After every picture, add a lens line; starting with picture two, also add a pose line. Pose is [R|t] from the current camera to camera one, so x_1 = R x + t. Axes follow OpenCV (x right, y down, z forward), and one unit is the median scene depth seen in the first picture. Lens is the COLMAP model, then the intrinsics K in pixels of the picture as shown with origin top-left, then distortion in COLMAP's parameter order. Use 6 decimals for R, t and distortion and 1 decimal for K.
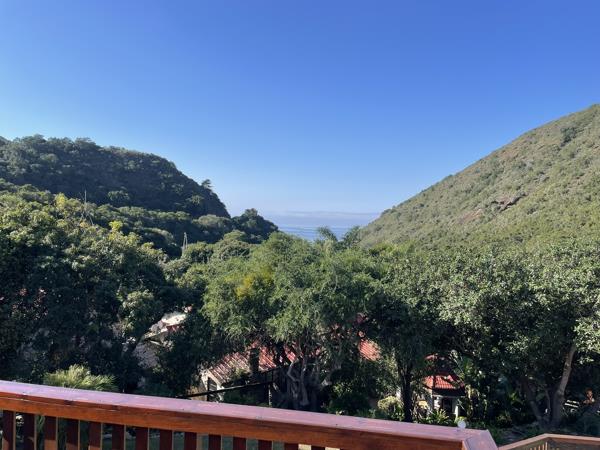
lens RADIAL K [[452.8, 0, 303.7], [0, 452.8, 221.7], [0, 0, 1]] dist [0.060382, -0.077779]
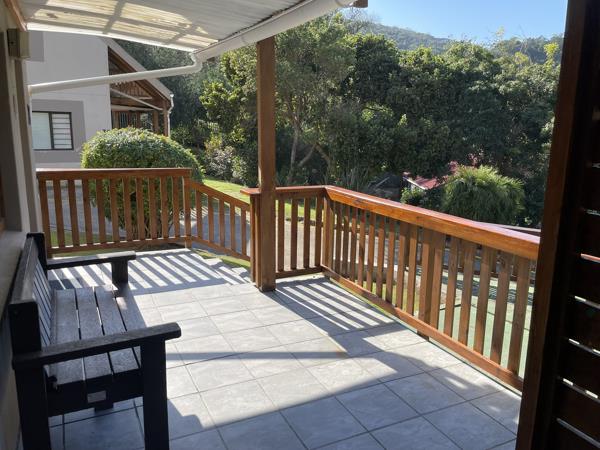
lens RADIAL K [[452.8, 0, 301.1], [0, 452.8, 223.9], [0, 0, 1]] dist [0.060382, -0.077779]
pose [[0.585633, 0.154878, -0.795642, 0.088818], [0.003255, 0.981119, 0.193379, 0.182842], [0.810570, -0.115839, 0.574071, 0.020131]]
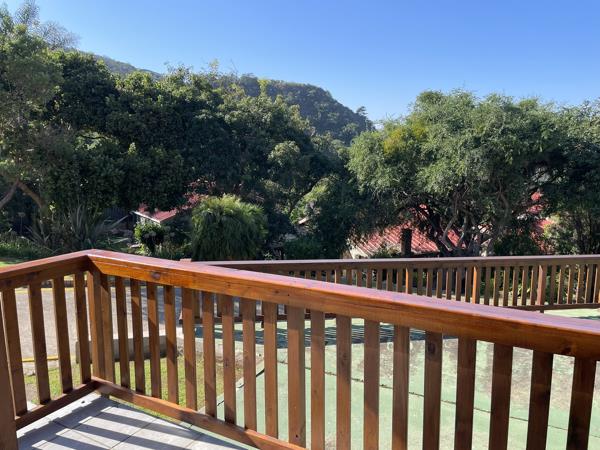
lens RADIAL K [[452.8, 0, 299.8], [0, 452.8, 222.6], [0, 0, 1]] dist [0.060382, -0.077779]
pose [[0.939717, 0.015531, -0.341602, 0.009362], [0.035112, 0.989305, 0.141571, 0.180958], [0.340147, -0.145031, 0.929121, 0.061455]]
